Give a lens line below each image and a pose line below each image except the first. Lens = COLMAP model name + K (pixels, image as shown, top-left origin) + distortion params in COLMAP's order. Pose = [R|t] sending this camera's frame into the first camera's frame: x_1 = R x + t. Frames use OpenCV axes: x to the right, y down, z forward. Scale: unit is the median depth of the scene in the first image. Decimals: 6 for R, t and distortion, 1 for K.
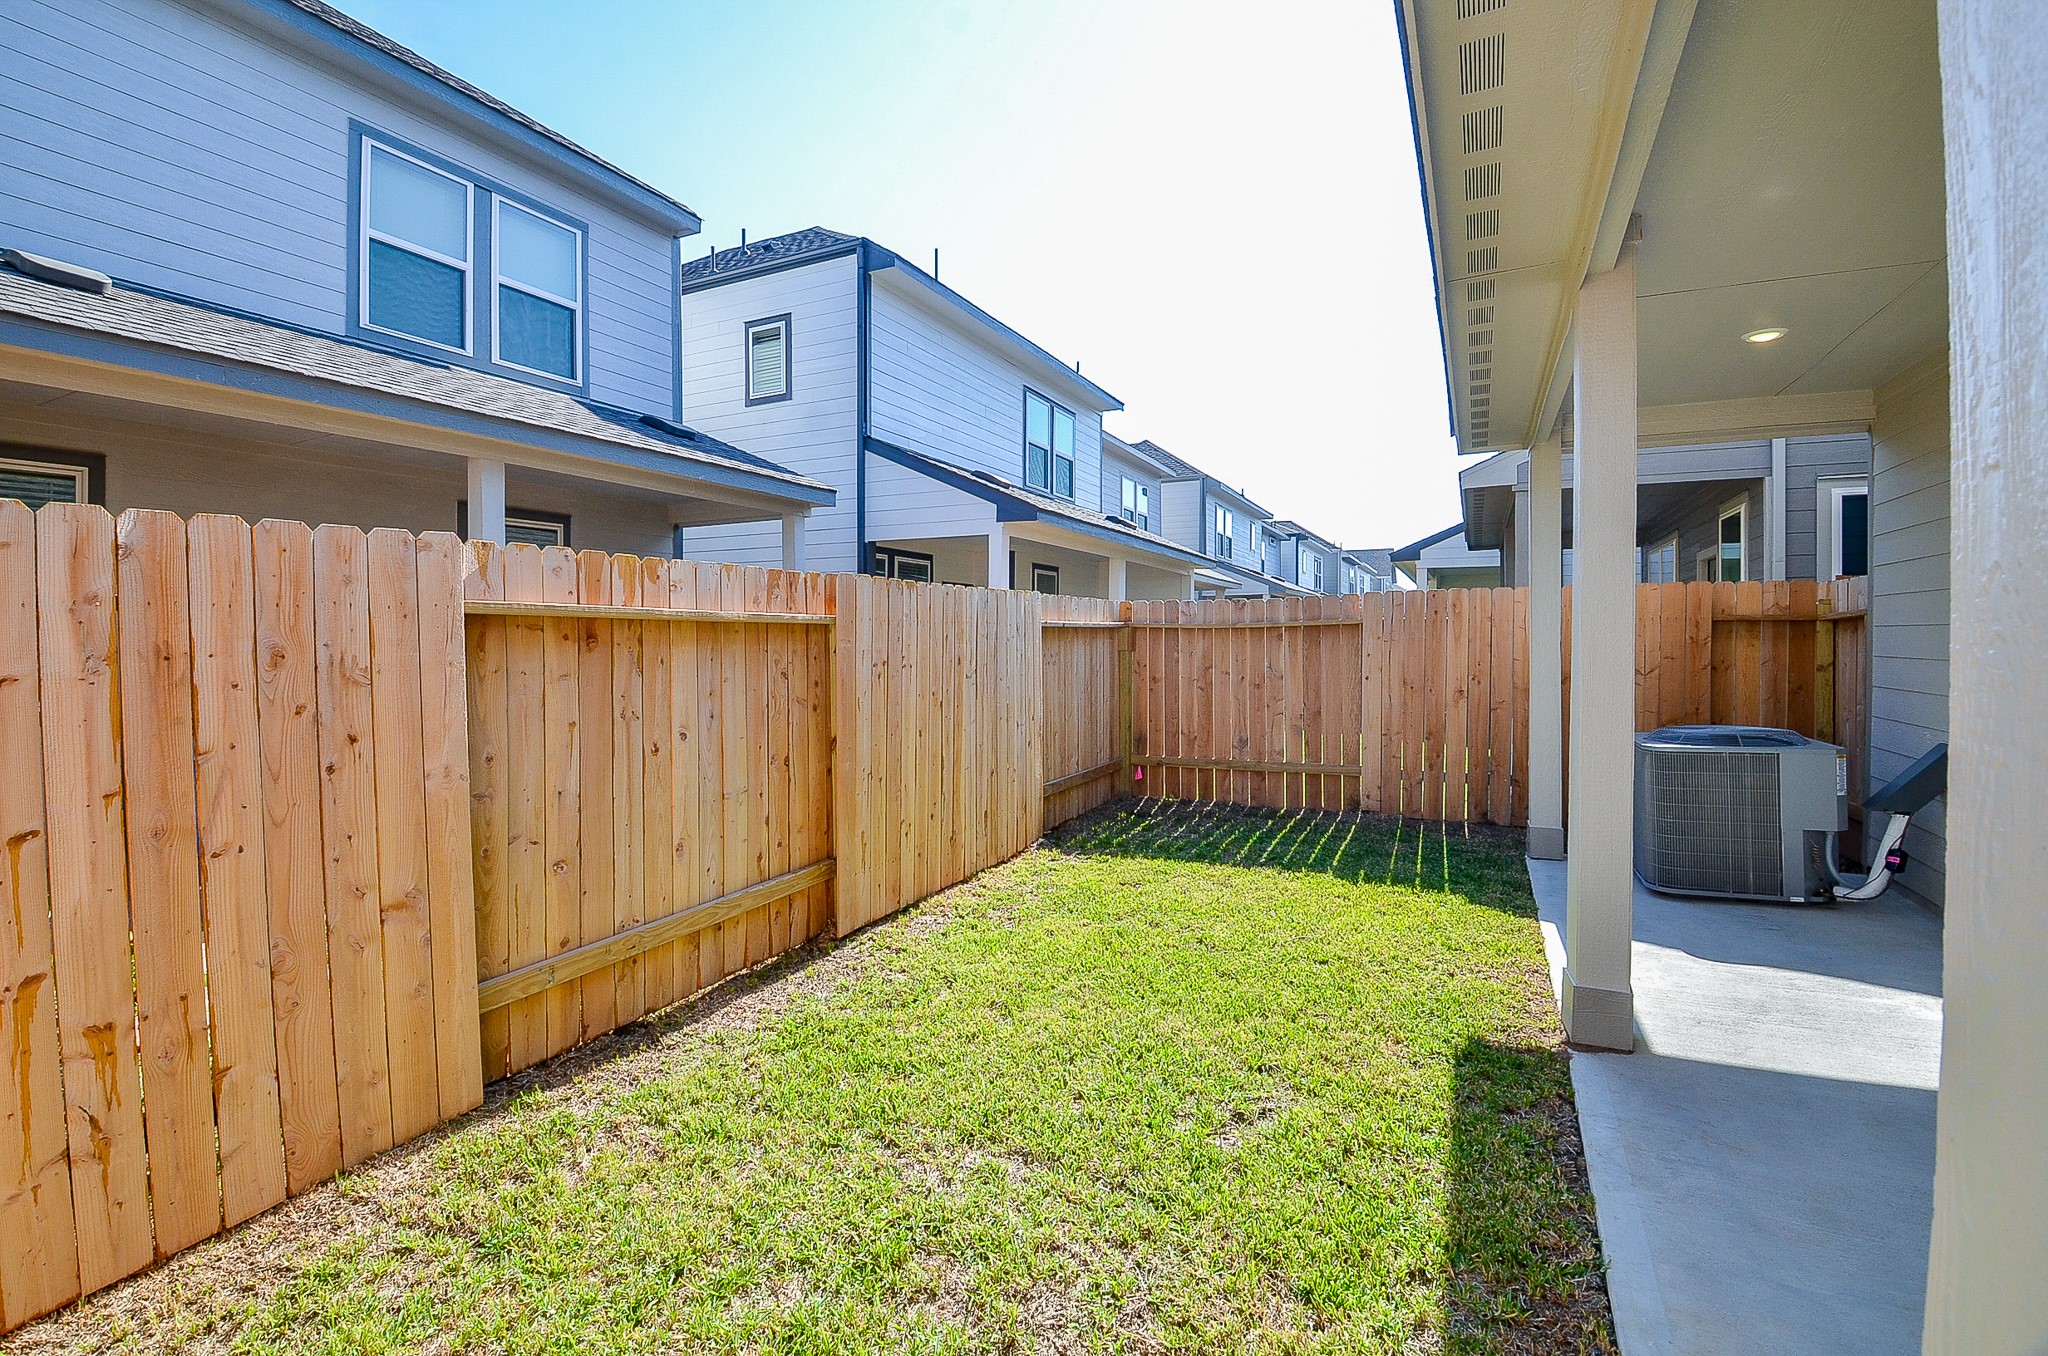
lens RADIAL K [[906.9, 0, 1011.4], [0, 906.9, 649.2], [0, 0, 1]] dist [0.015167, -0.024938]
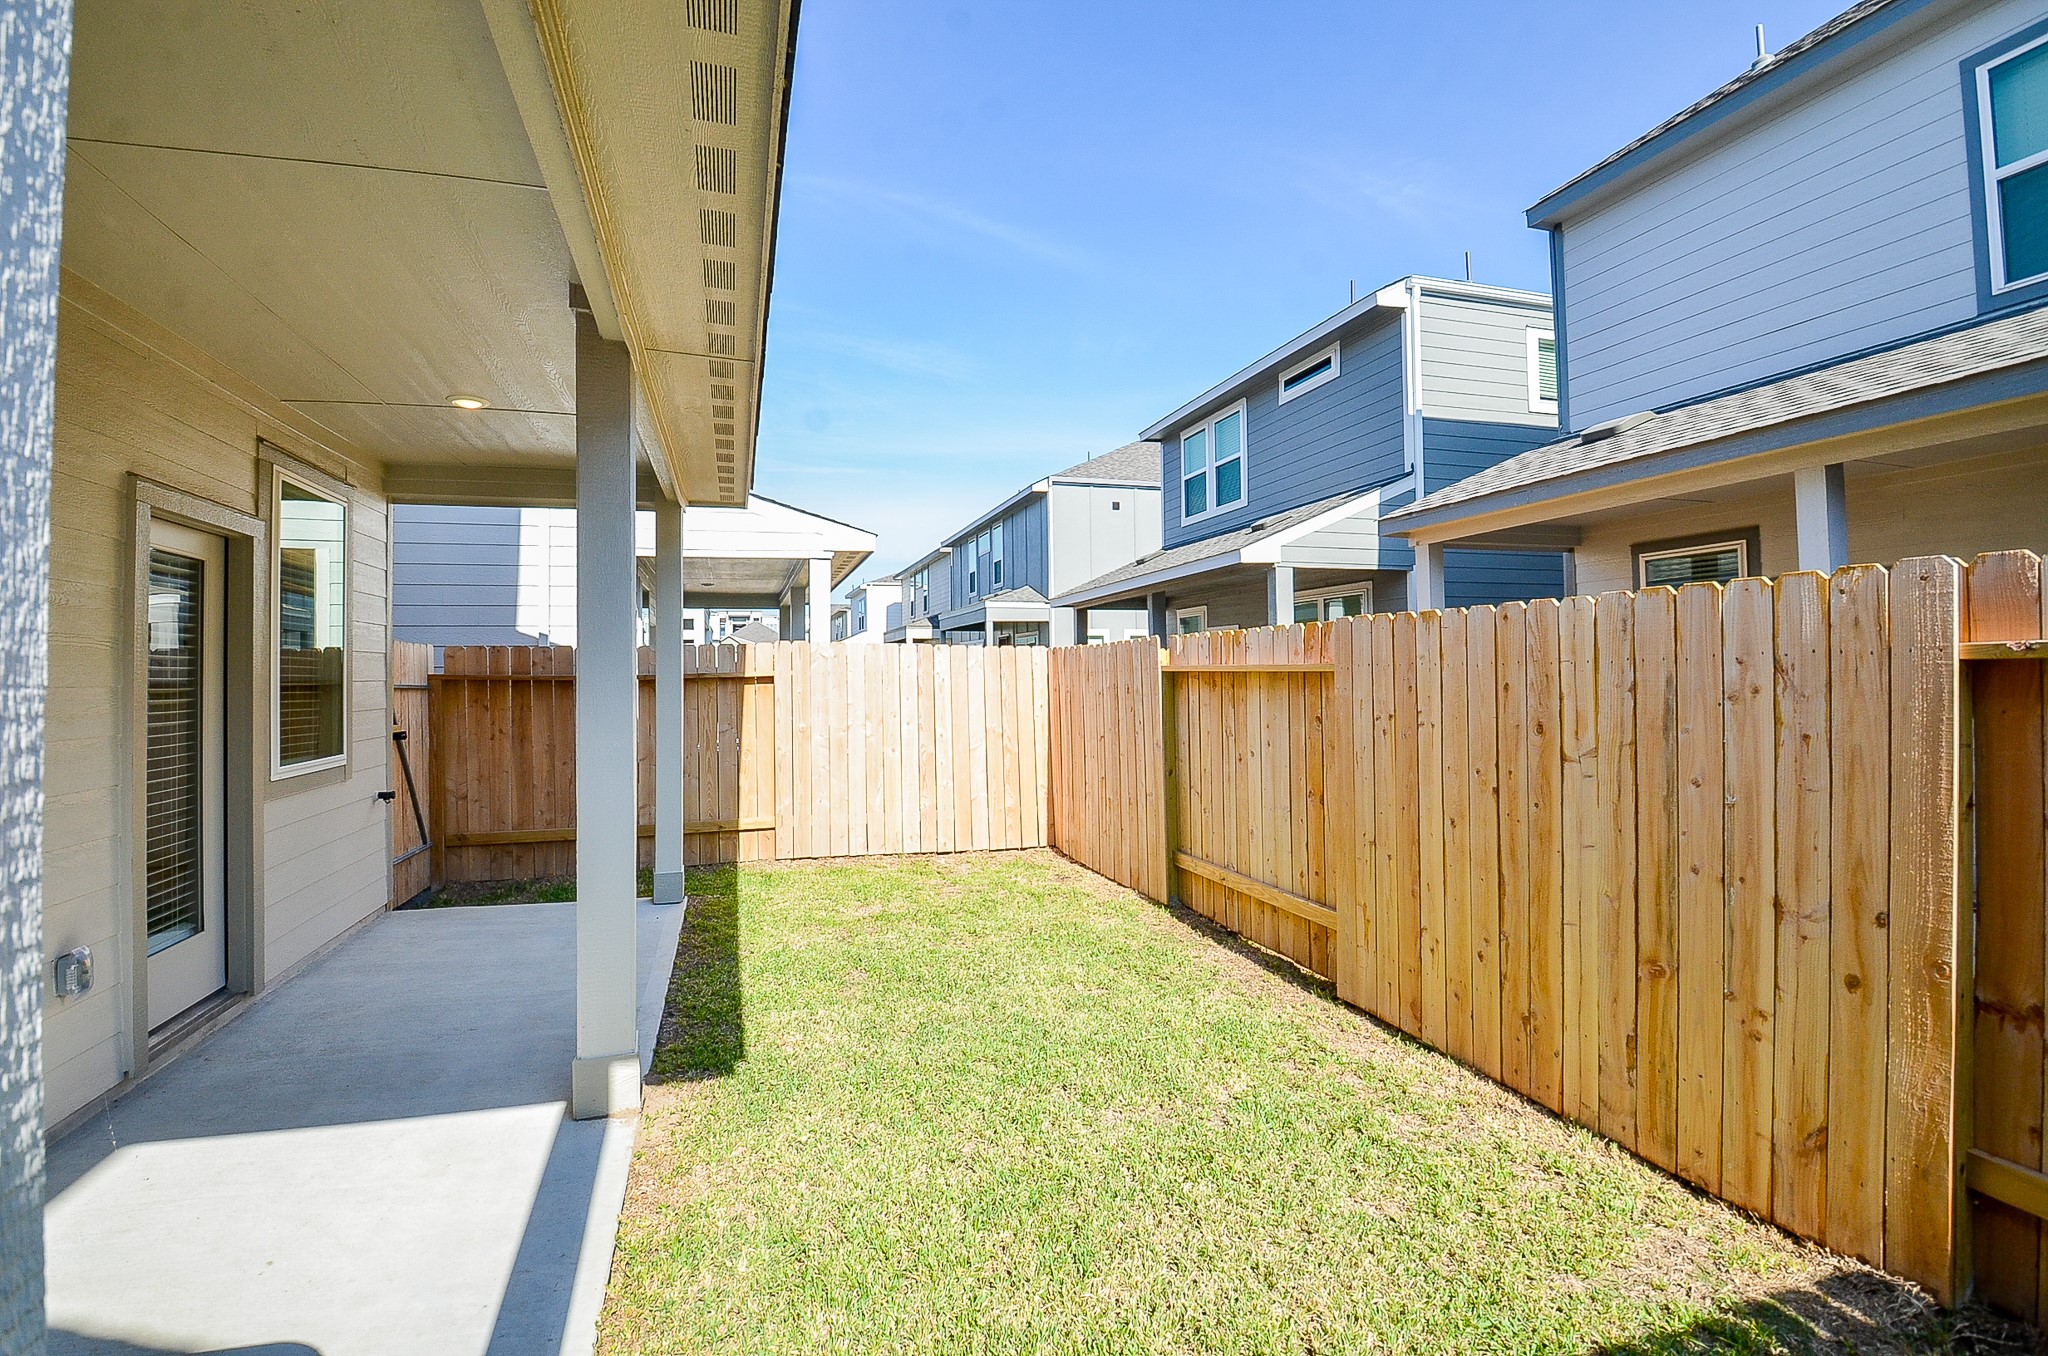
lens RADIAL K [[906.9, 0, 1011.4], [0, 906.9, 649.2], [0, 0, 1]] dist [0.015167, -0.024938]
pose [[-0.717175, -0.009367, -0.696830, 0.533294], [0.004195, 0.999834, -0.017757, -0.025907], [0.696881, -0.015658, -0.717016, 1.055317]]
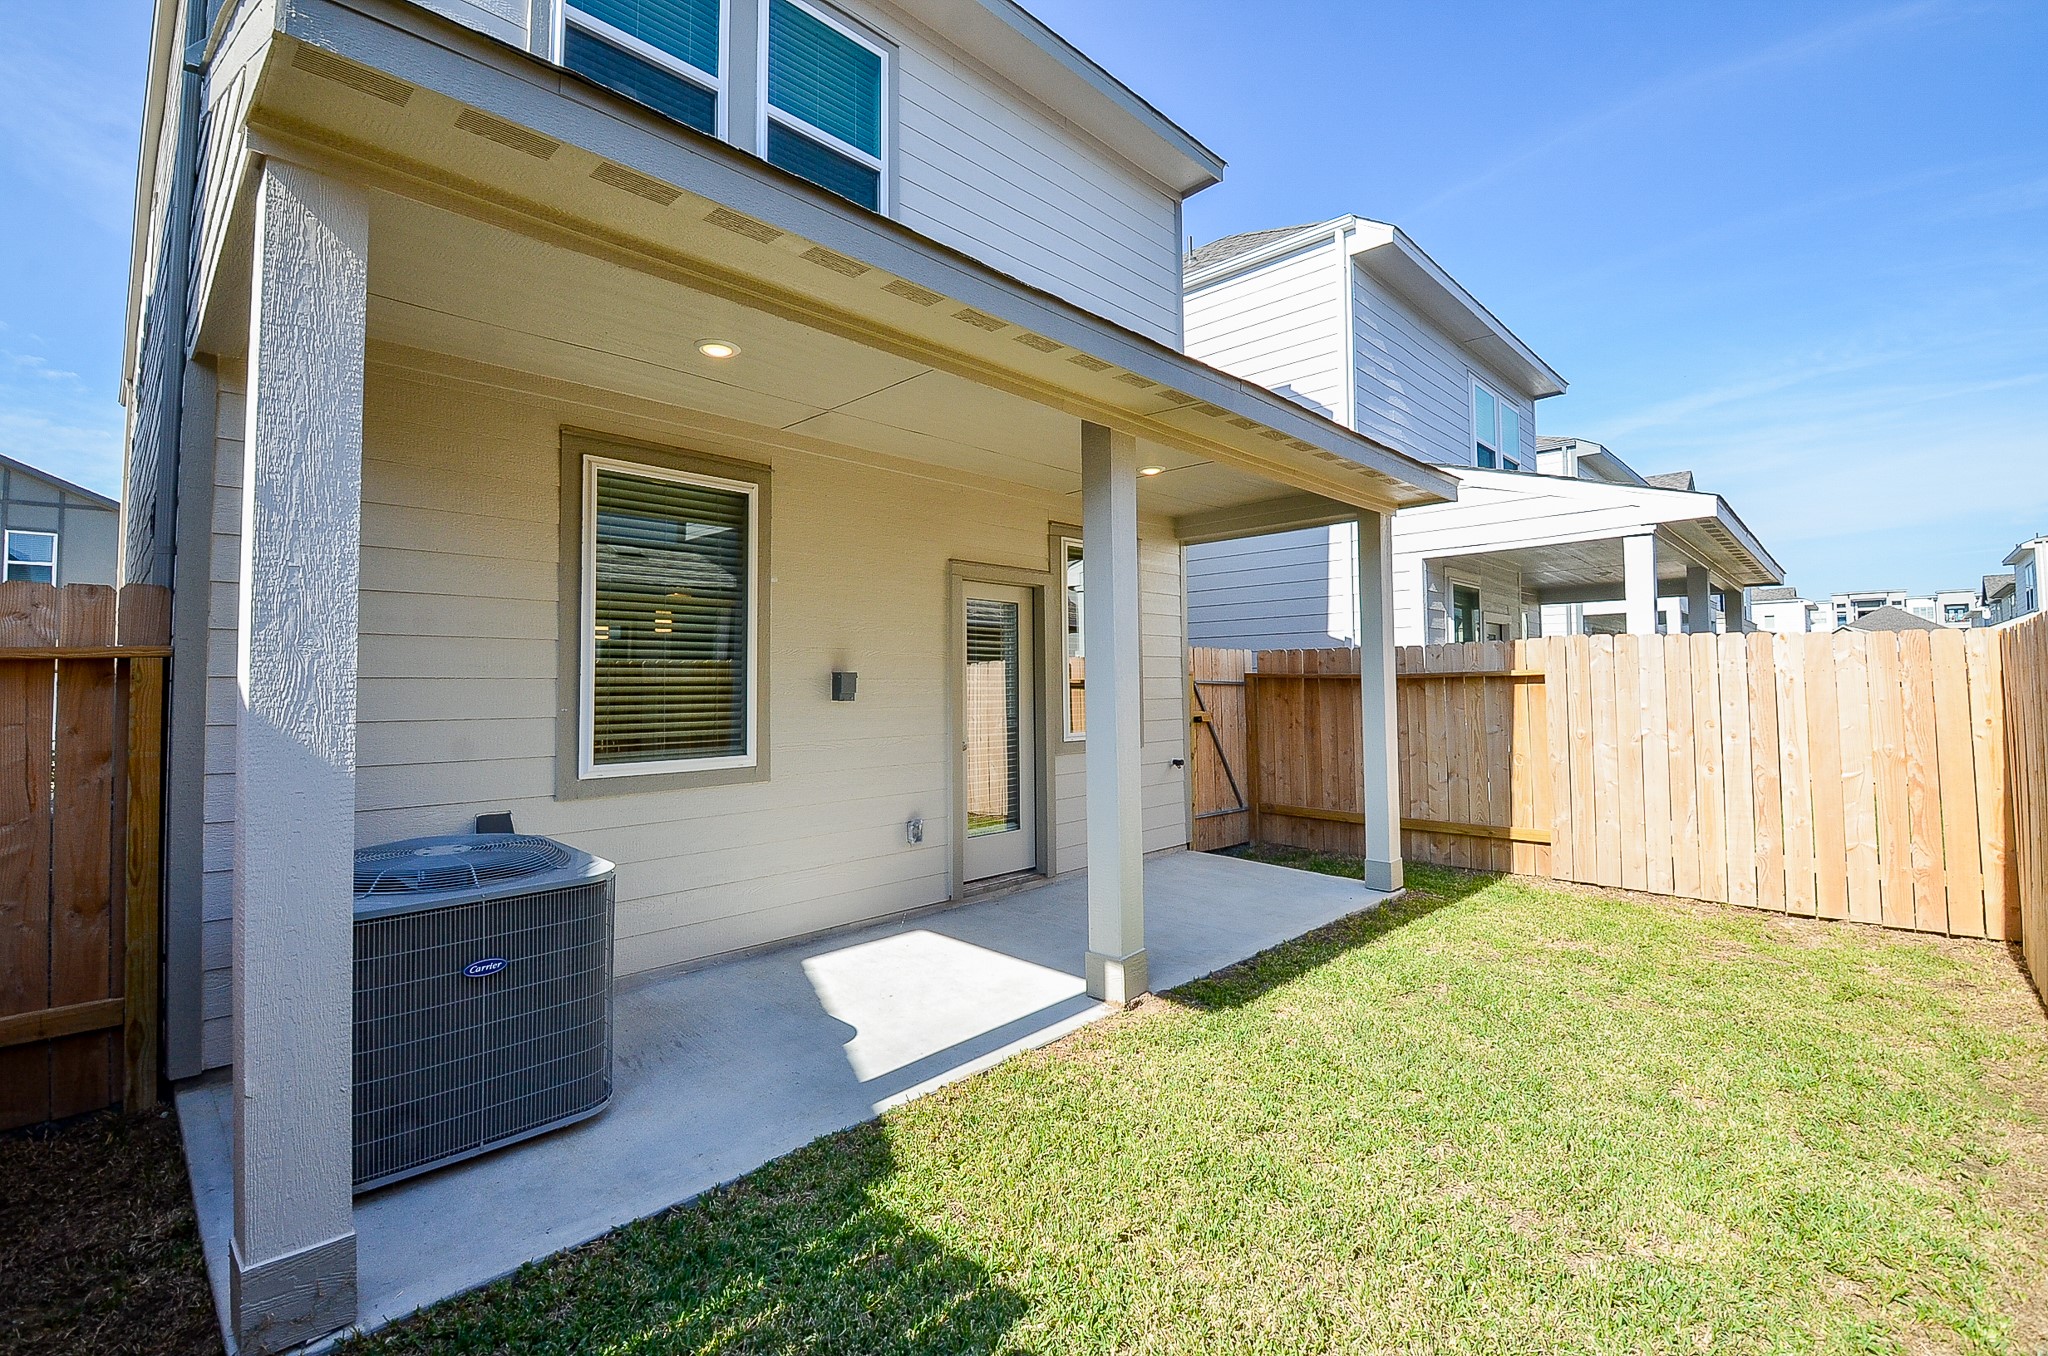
lens RADIAL K [[906.9, 0, 1011.4], [0, 906.9, 649.2], [0, 0, 1]] dist [0.015167, -0.024938]
pose [[-0.954500, 0.018442, 0.297639, 0.209474], [0.010432, 0.999540, -0.028477, -0.019302], [-0.298027, -0.024076, -0.954254, 1.200810]]
